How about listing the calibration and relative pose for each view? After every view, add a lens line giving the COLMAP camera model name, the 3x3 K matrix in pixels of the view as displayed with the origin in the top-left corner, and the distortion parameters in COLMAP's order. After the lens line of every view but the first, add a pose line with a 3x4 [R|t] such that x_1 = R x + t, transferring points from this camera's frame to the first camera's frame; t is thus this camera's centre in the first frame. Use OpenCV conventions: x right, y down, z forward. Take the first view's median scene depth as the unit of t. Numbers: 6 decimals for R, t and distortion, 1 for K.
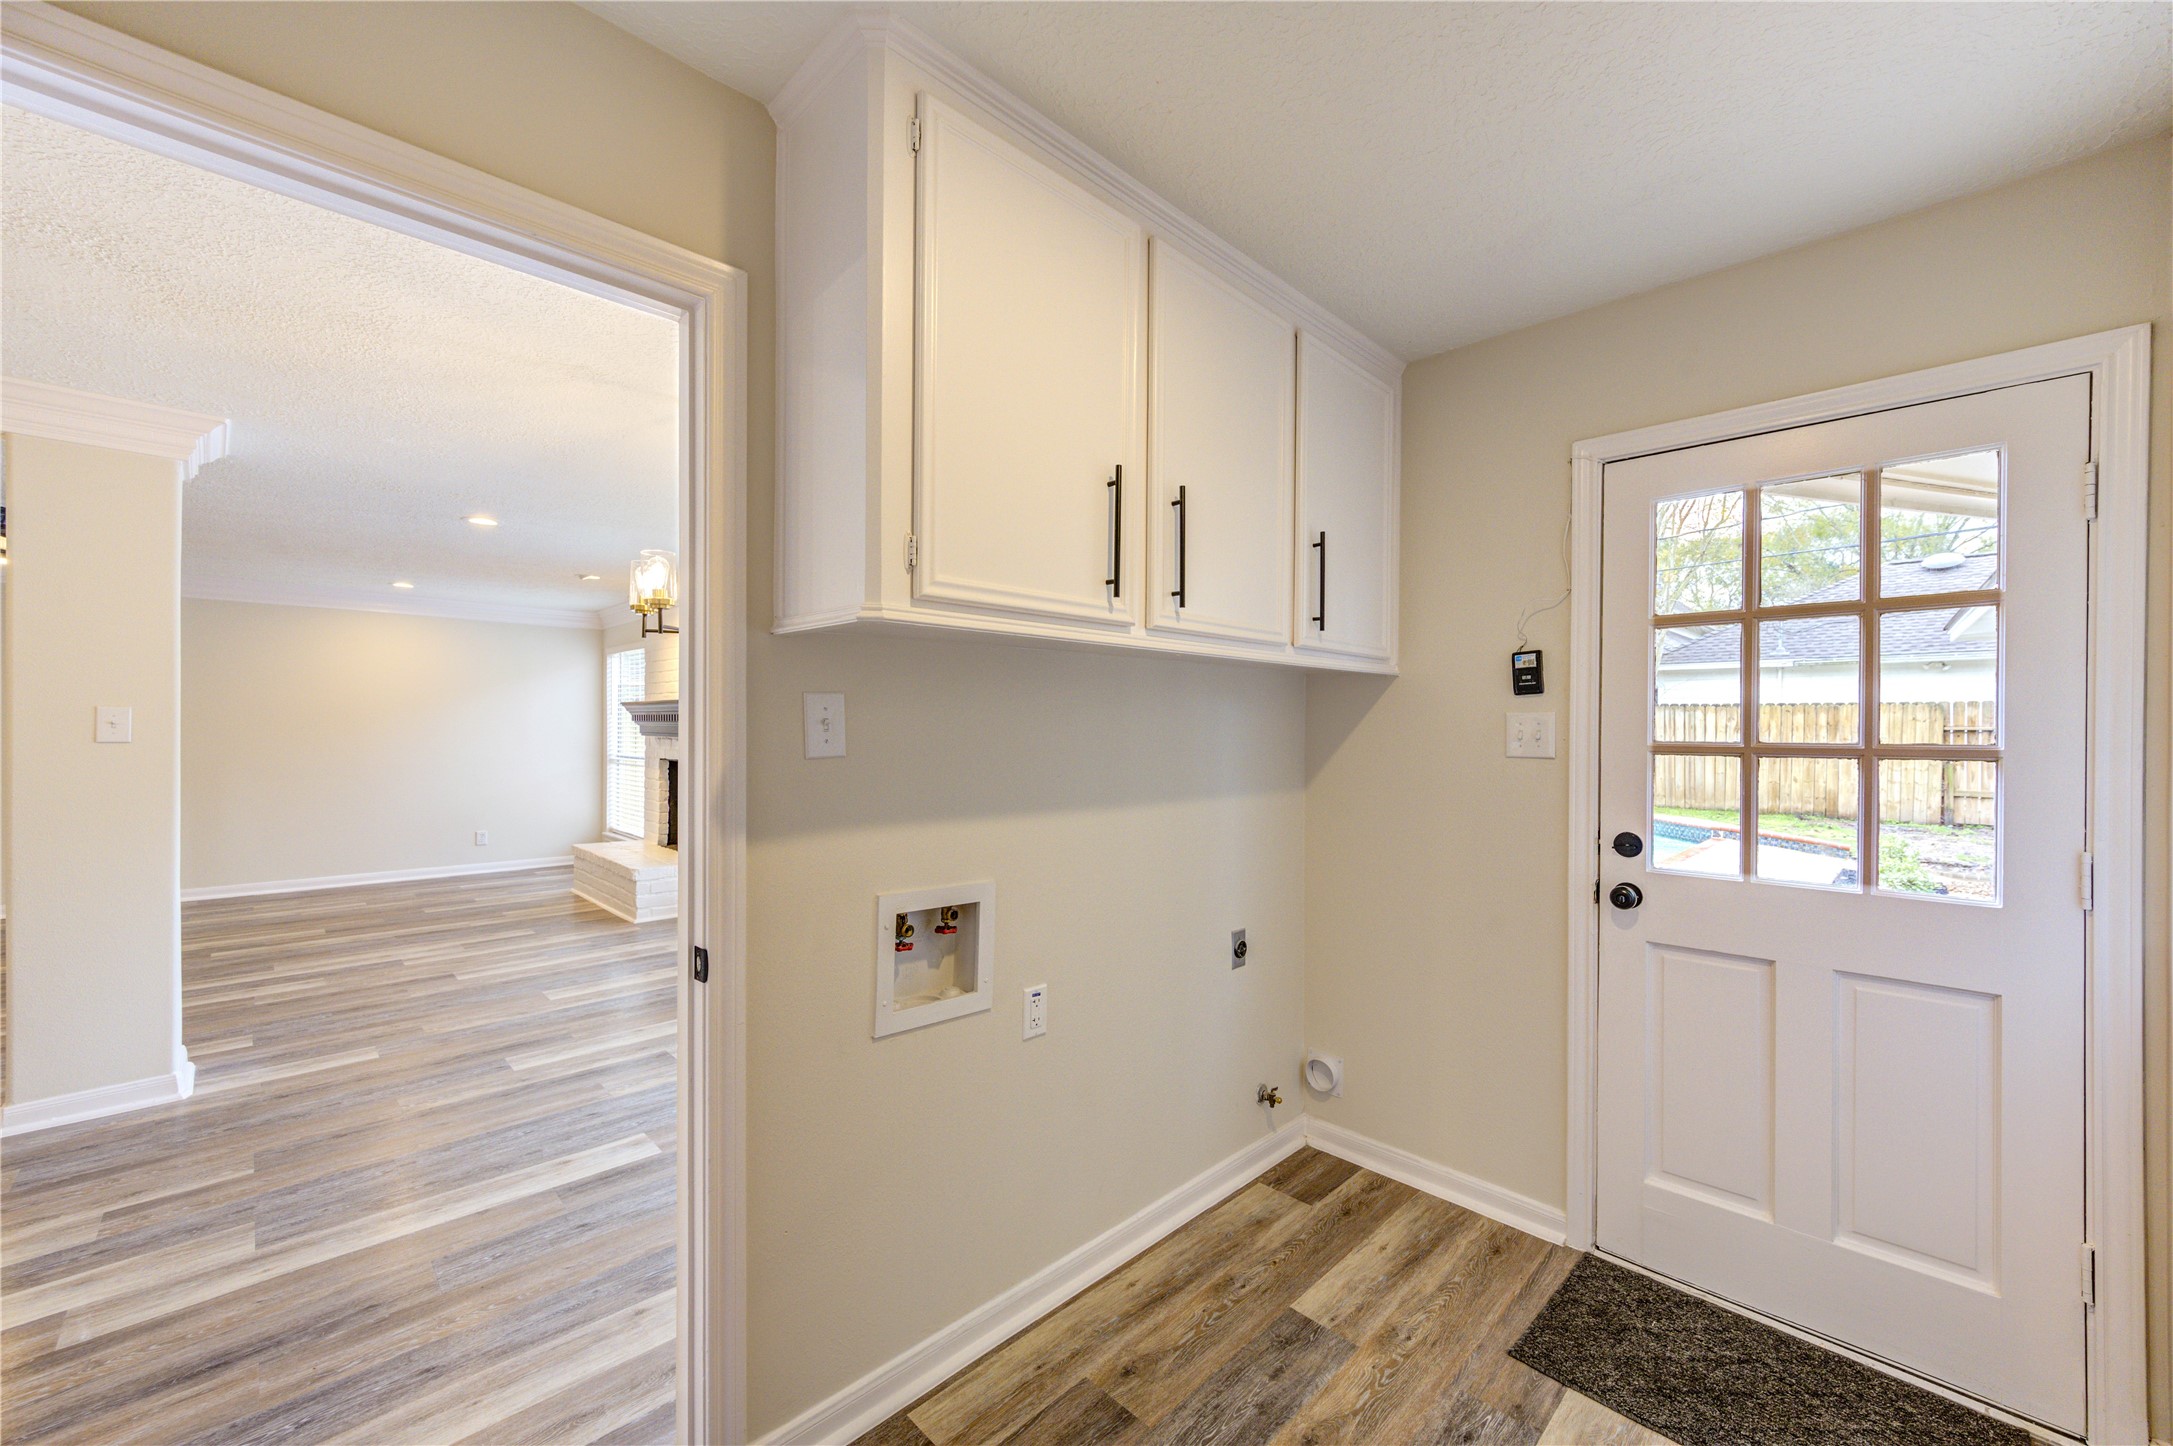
lens RADIAL K [[842.7, 0, 1086.5], [0, 842.7, 723.0], [0, 0, 1]] dist [-0.014086, 0.000013]
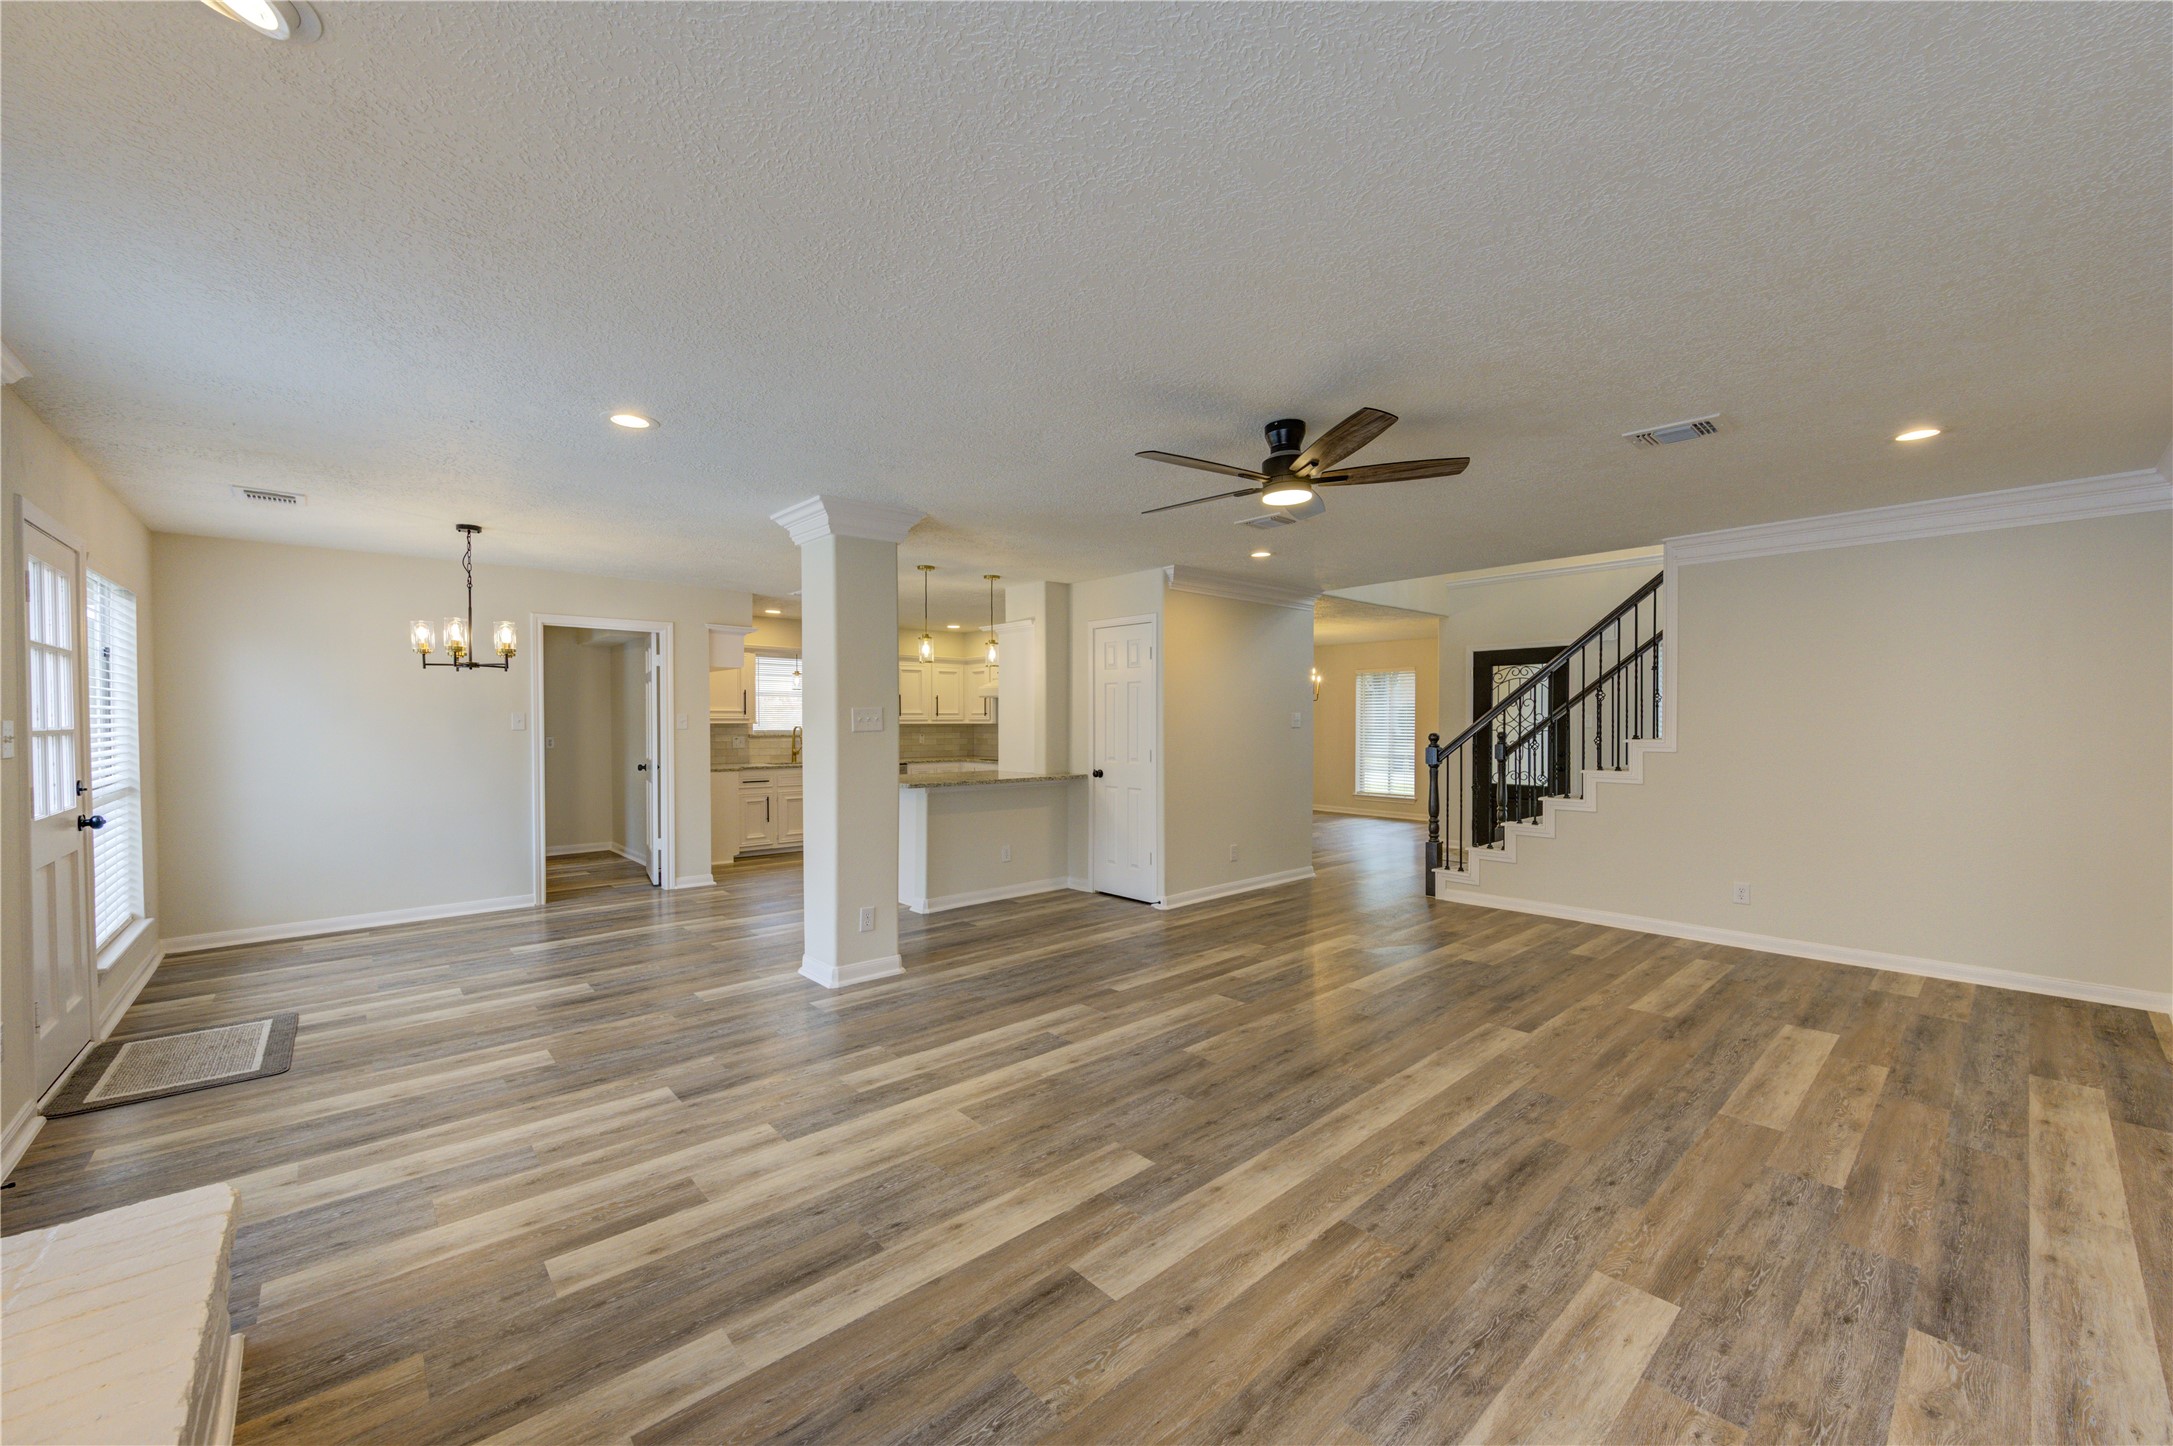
lens RADIAL K [[833.8, 0, 1081.9], [0, 833.8, 731.3], [0, 0, 1]] dist [0.001021, -0.000229]
pose [[-0.998526, -0.003992, 0.054123, -1.503391], [-0.003476, 0.999948, 0.009637, -0.002068], [-0.054158, 0.009435, -0.998488, 2.221676]]
